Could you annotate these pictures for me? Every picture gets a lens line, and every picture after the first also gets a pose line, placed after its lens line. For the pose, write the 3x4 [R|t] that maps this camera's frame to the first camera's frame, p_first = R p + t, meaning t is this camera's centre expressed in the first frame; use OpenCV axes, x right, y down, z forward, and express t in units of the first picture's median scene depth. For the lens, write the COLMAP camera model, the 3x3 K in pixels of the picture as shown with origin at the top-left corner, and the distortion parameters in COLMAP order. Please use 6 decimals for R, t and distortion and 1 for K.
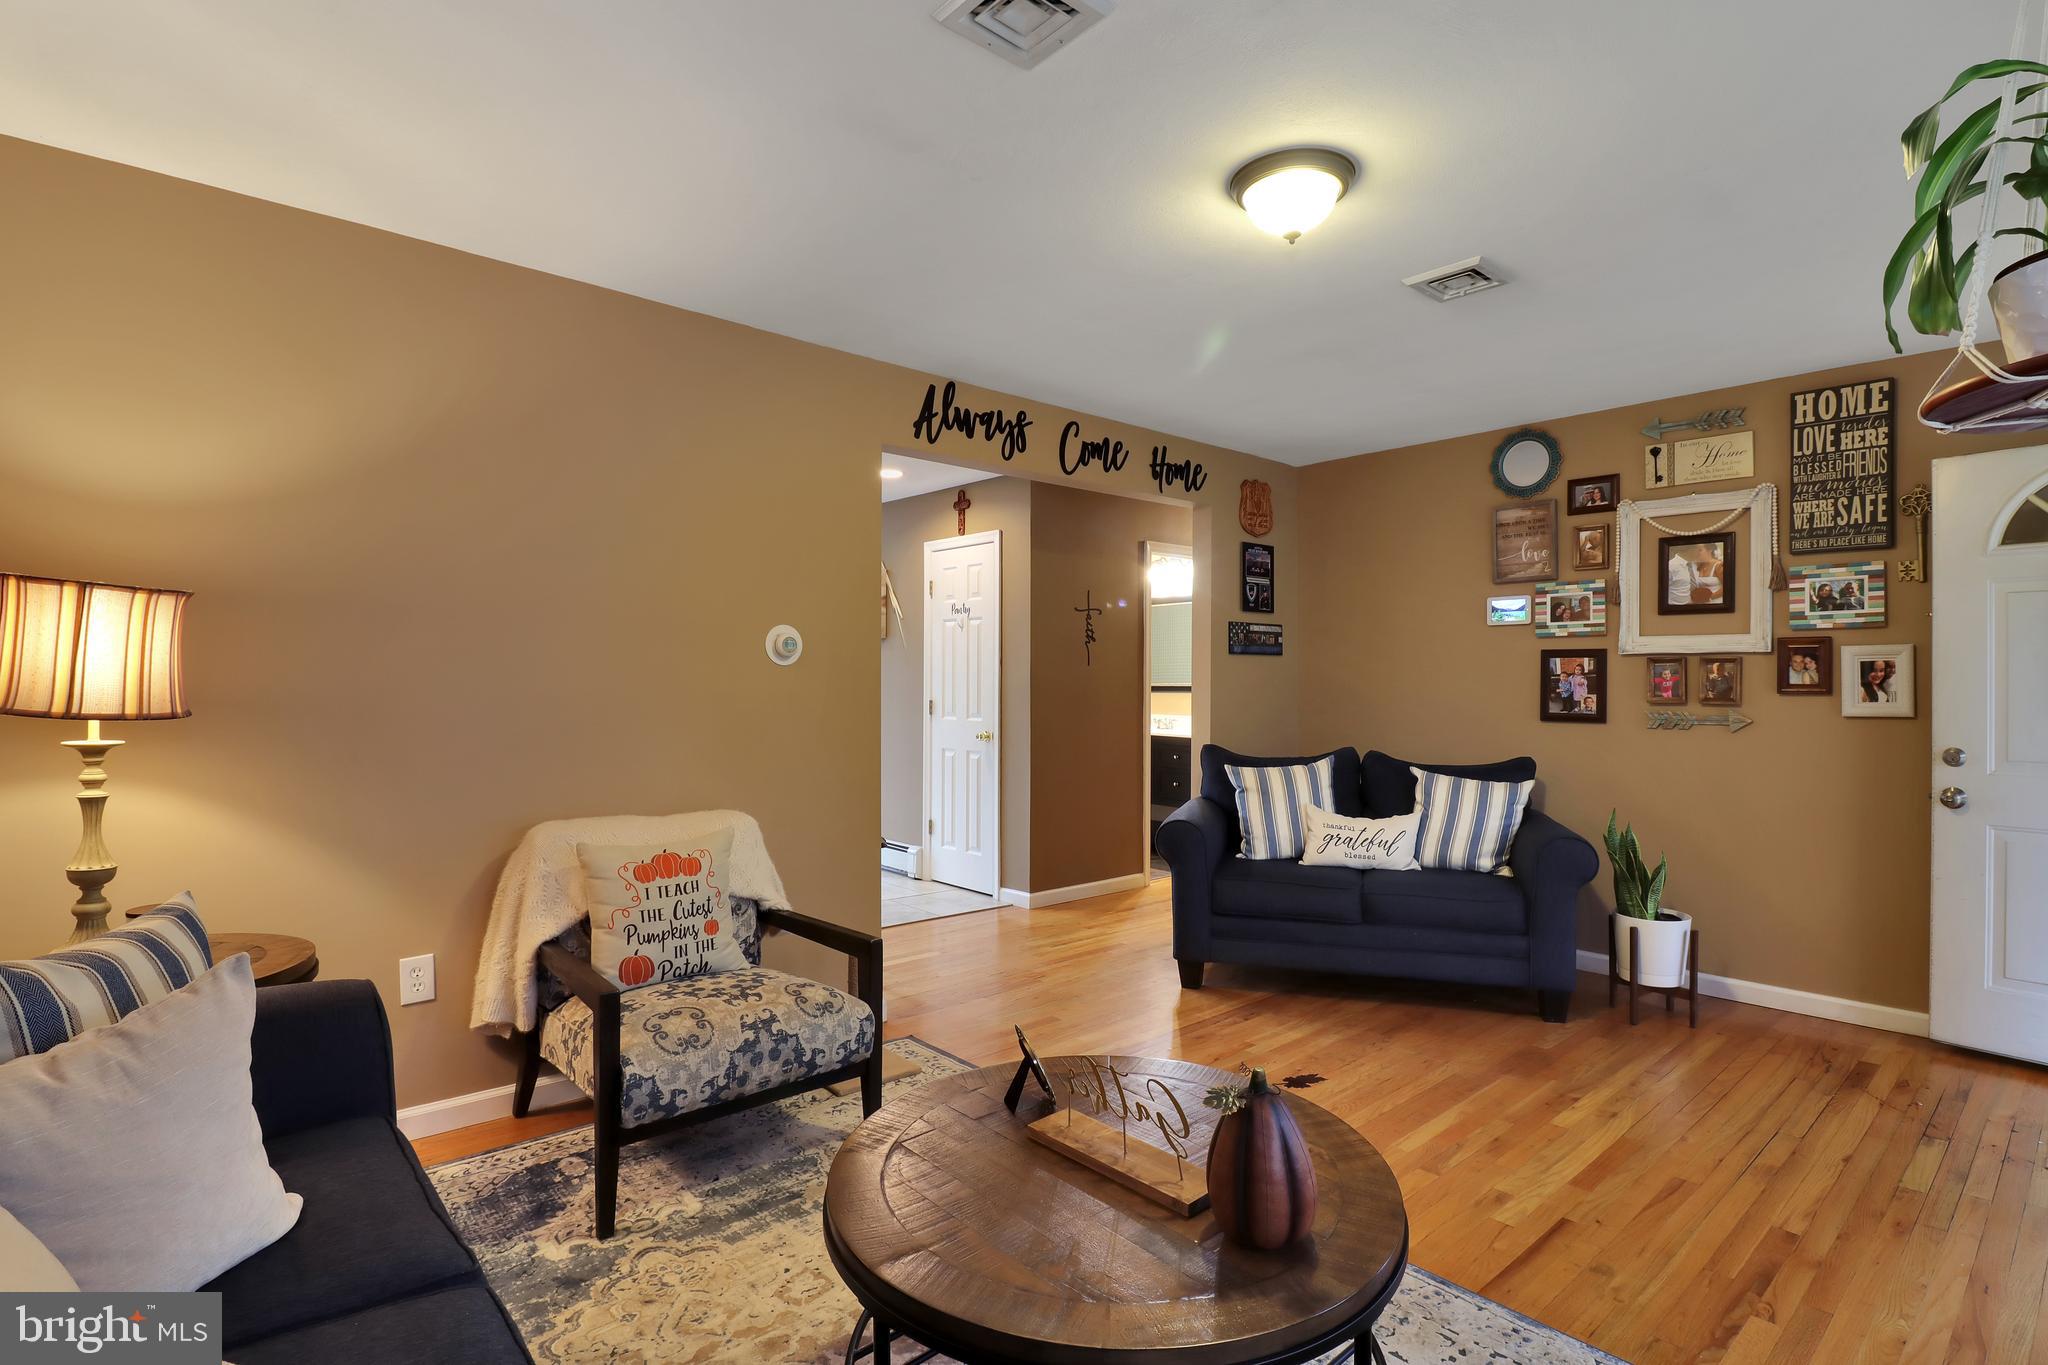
lens RADIAL K [[991.4, 0, 1061.0], [0, 991.4, 683.9], [0, 0, 1]] dist [-0.001024, -0.012499]
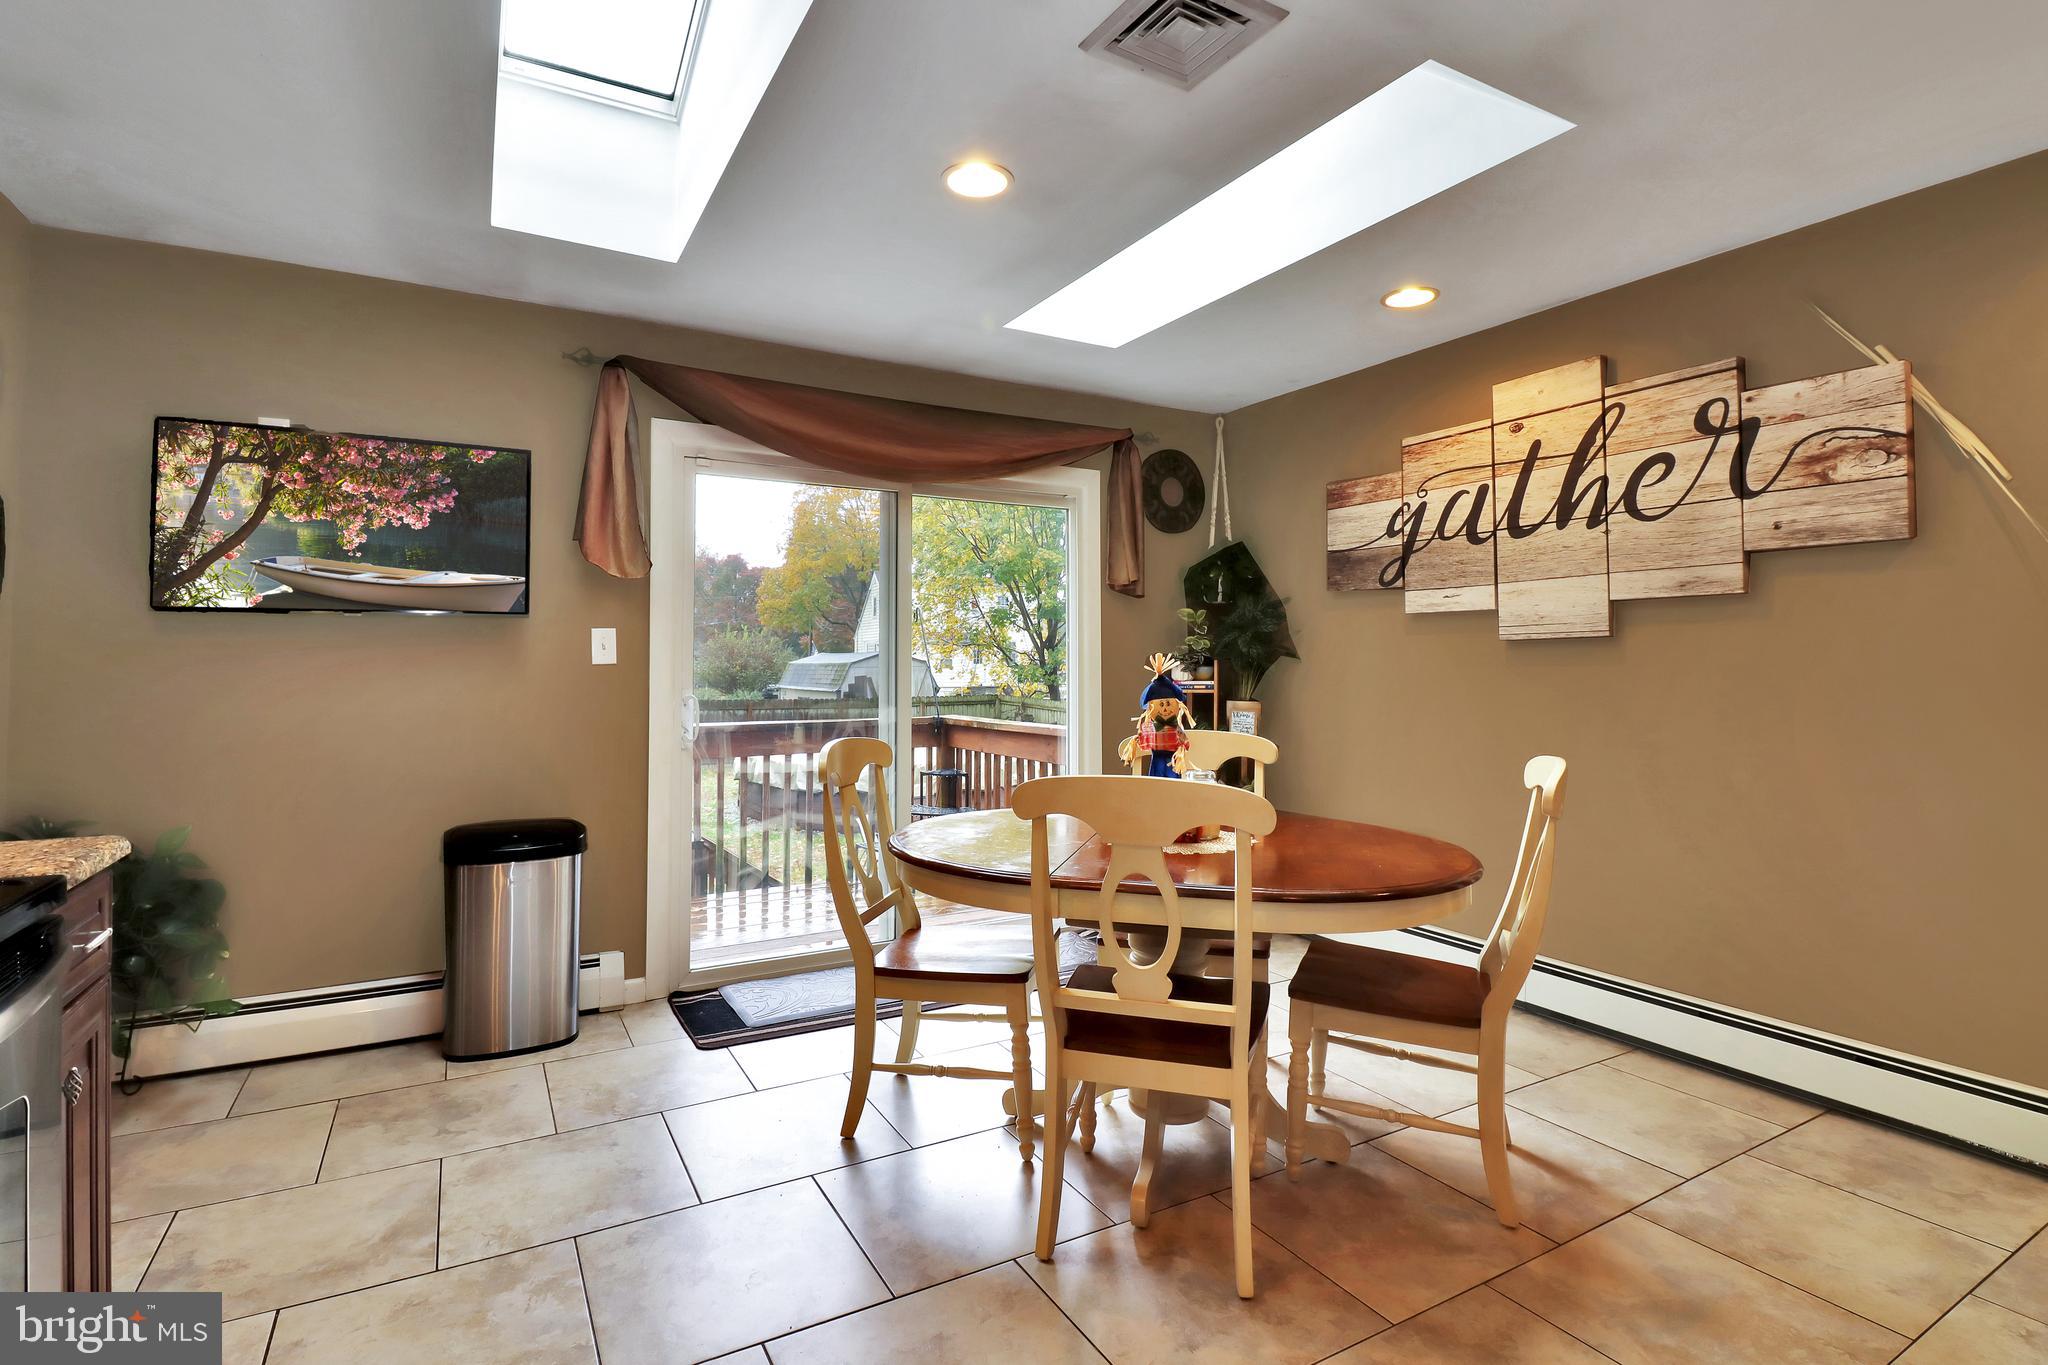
lens RADIAL K [[985.6, 0, 1019.8], [0, 985.6, 632.6], [0, 0, 1]] dist [-0.001465, -0.012813]
pose [[0.972807, -0.013915, -0.231197, -0.711651], [0.005600, 0.999315, -0.036582, 0.004993], [0.231548, 0.034293, 0.972219, 0.900894]]
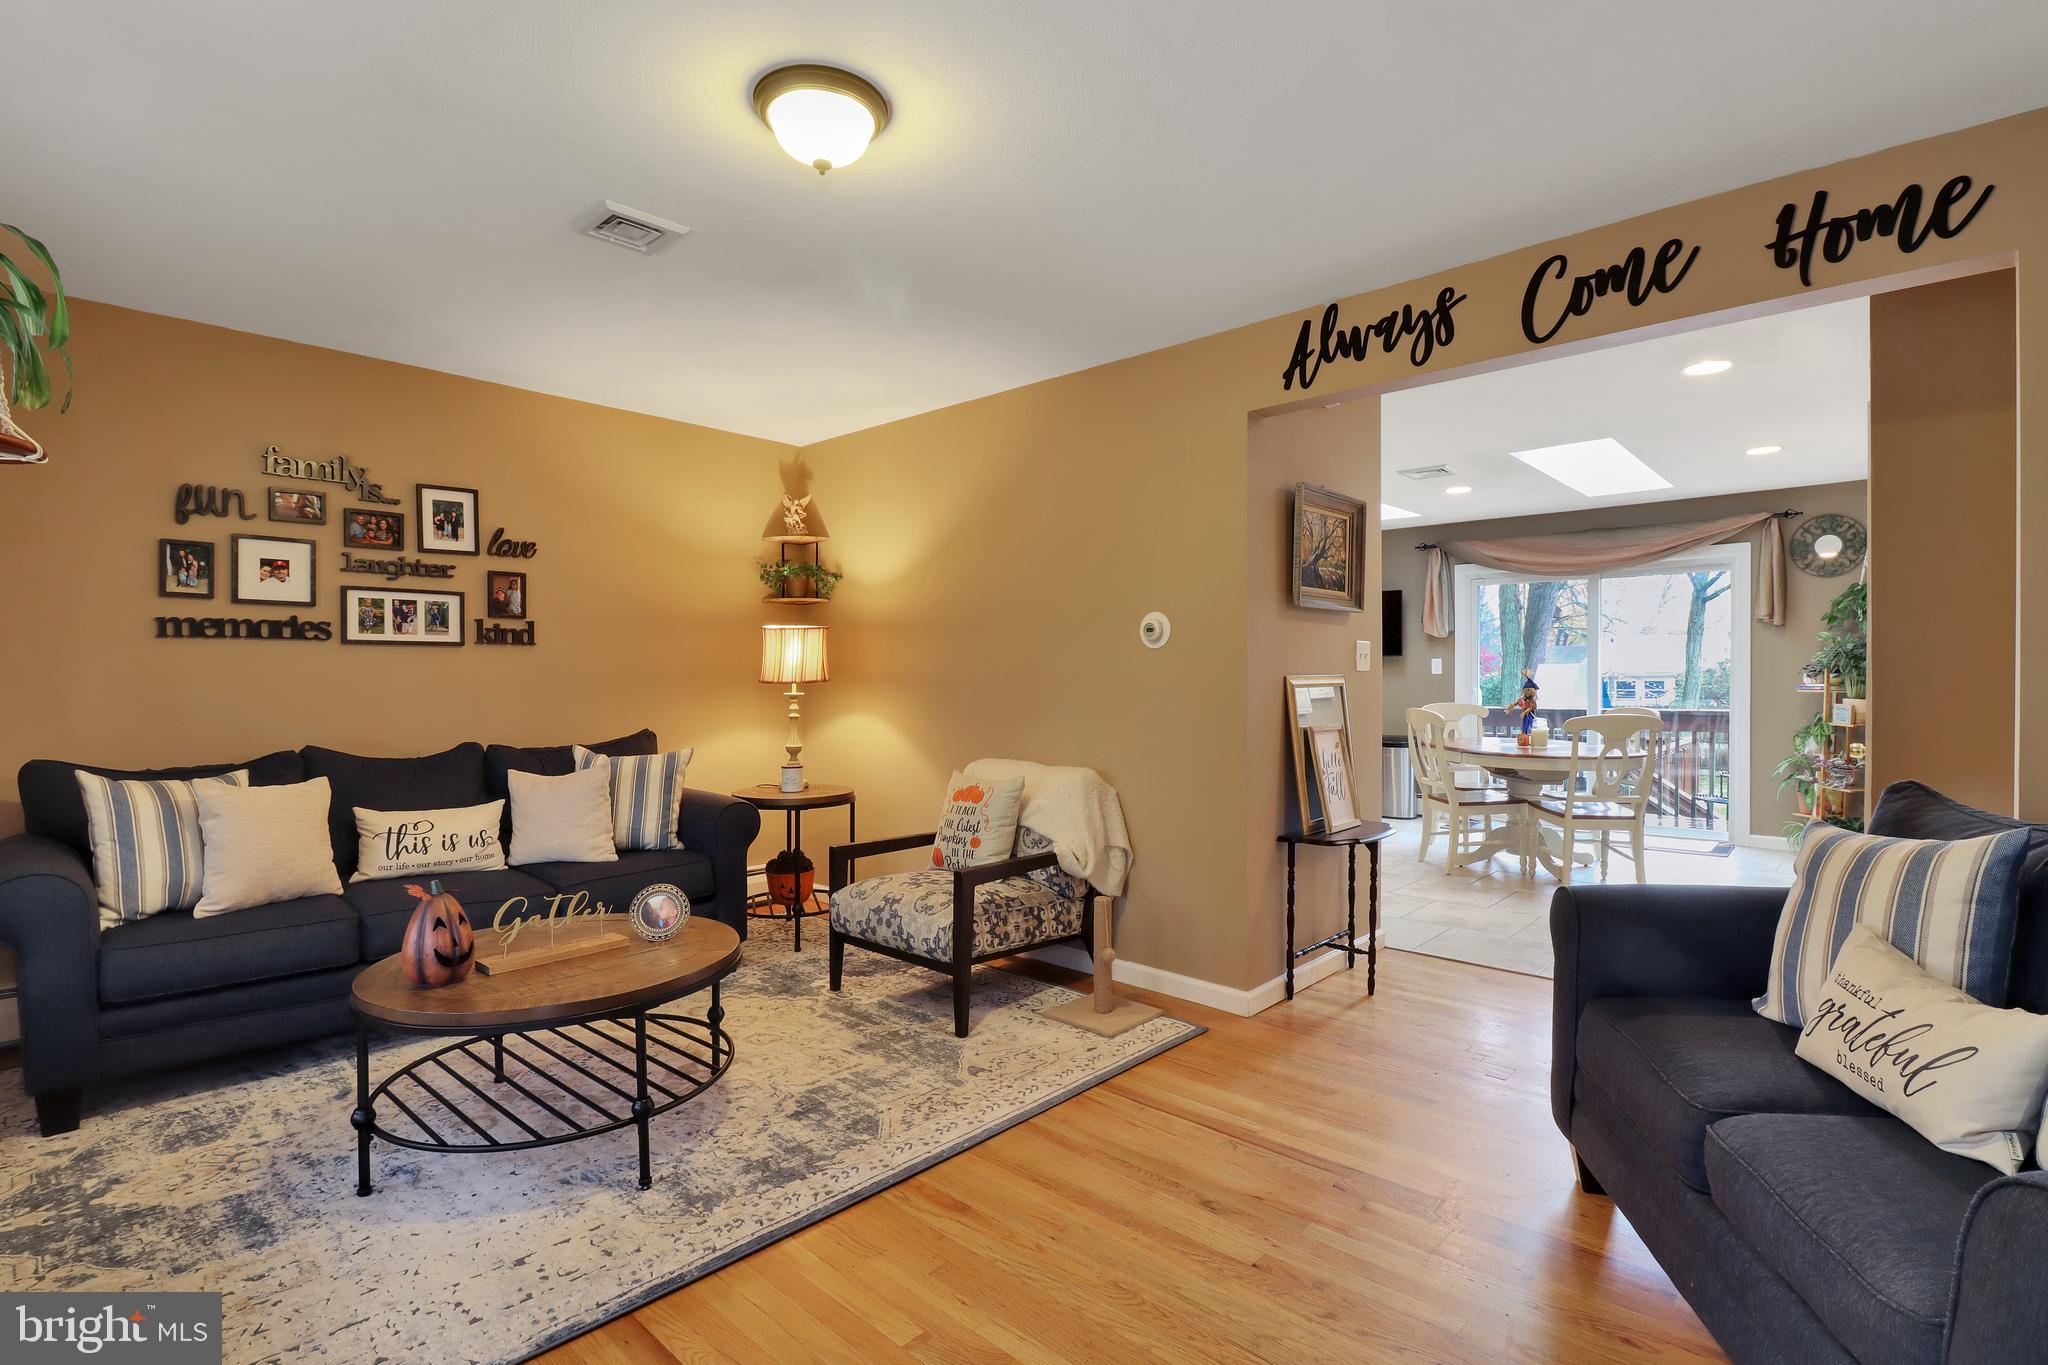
lens RADIAL K [[970.5, 0, 1015.2], [0, 970.5, 687.8], [0, 0, 1]] dist [-0.001545, -0.011573]
pose [[0.080965, 0.003931, -0.996709, 0.663252], [0.001901, 0.999990, 0.004098, 0.017256], [0.996715, -0.002227, 0.080956, 0.634618]]
